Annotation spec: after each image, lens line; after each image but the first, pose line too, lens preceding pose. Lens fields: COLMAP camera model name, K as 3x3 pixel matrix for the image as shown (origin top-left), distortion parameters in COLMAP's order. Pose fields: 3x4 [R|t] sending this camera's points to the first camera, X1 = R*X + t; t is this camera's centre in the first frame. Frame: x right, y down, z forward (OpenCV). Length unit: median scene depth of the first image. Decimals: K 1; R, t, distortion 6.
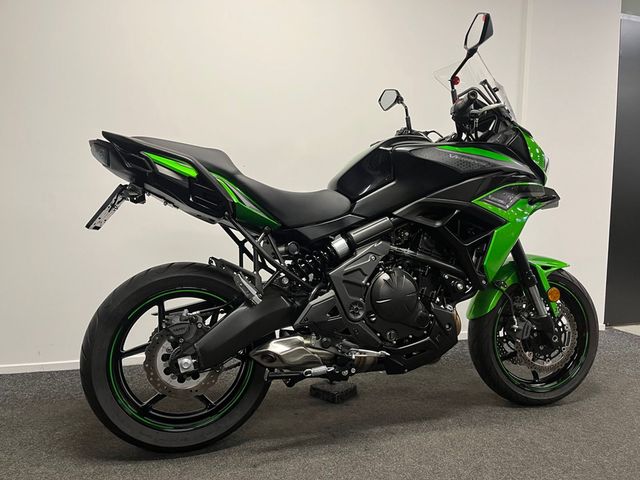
lens RADIAL K [[466.9, 0, 320.3], [0, 466.9, 242.0], [0, 0, 1]] dist [0.007426, 0.002696]
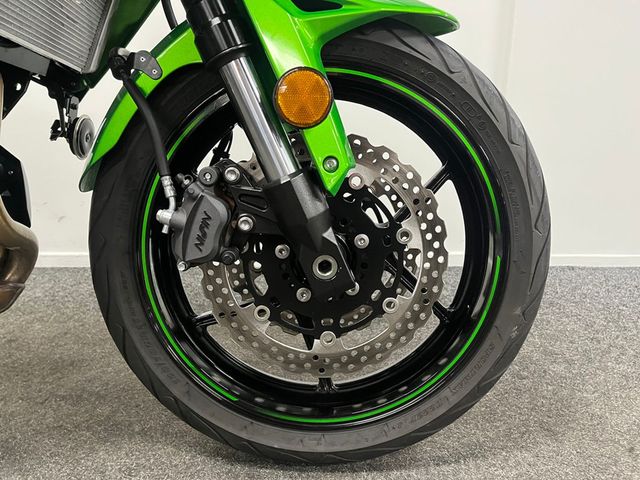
lens RADIAL K [[466.9, 0, 320.3], [0, 466.9, 242.0], [0, 0, 1]] dist [0.007426, 0.002696]
pose [[0.981279, 0.052663, -0.185251, 0.672939], [-0.021342, 0.985699, 0.167160, 0.171851], [0.191405, -0.160077, 0.968369, 0.868510]]
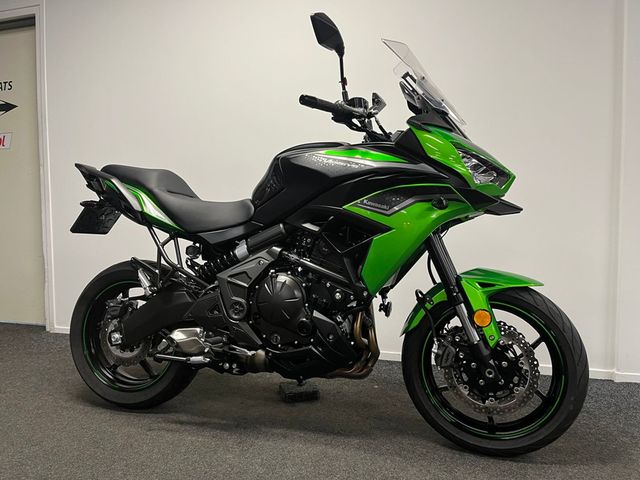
lens RADIAL K [[466.9, 0, 320.3], [0, 466.9, 242.0], [0, 0, 1]] dist [0.007426, 0.002696]
pose [[0.851129, 0.016139, -0.524709, 0.819020], [-0.027150, 0.999543, -0.013296, -0.001997], [0.524255, 0.025563, 0.851178, 0.180164]]
